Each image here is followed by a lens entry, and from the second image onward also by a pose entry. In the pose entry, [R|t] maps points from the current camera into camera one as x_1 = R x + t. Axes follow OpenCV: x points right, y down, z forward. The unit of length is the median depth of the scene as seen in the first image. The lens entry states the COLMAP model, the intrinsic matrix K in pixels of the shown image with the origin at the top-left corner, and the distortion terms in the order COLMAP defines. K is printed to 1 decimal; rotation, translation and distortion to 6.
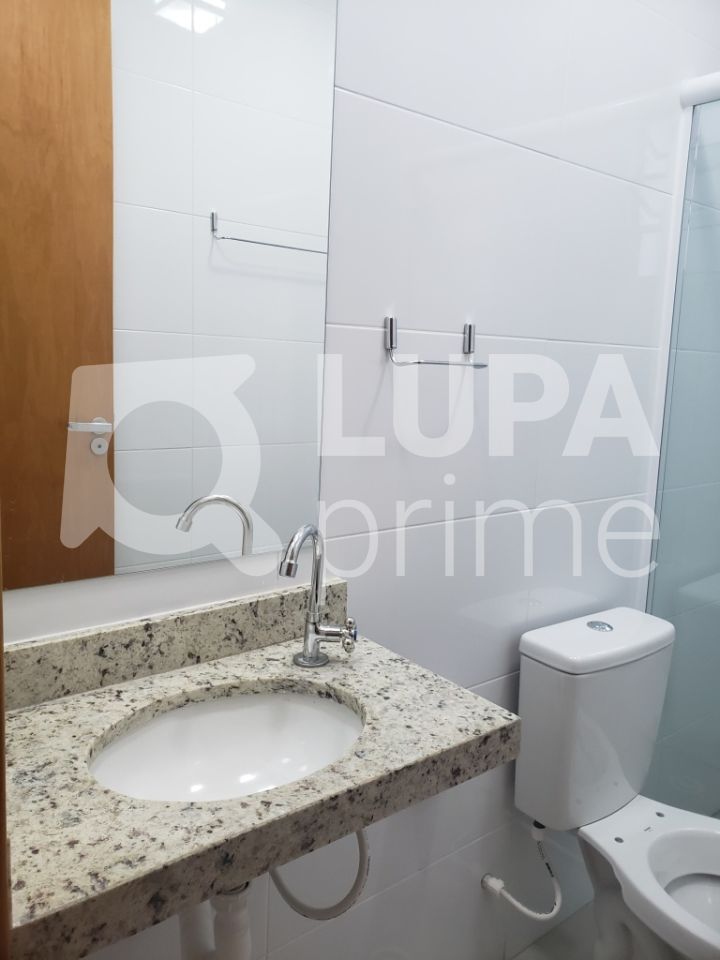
lens RADIAL K [[746.2, 0, 359.5], [0, 746.2, 466.6], [0, 0, 1]] dist [0.022792, -0.005585]
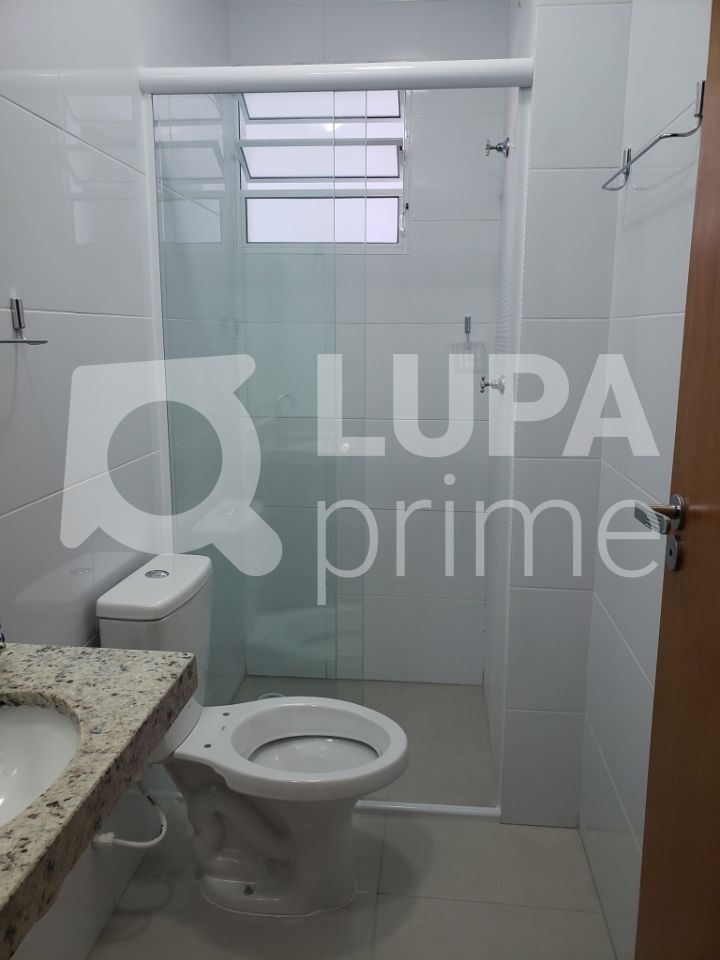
lens RADIAL K [[746.6, 0, 360.0], [0, 746.6, 480.0], [0, 0, 1]] dist [-0.006202, 0.057730]
pose [[0.699984, -0.169686, 0.693707, -0.354362], [0.121553, 0.985497, 0.118408, -0.030080], [-0.703738, 0.001438, 0.710458, 0.011717]]
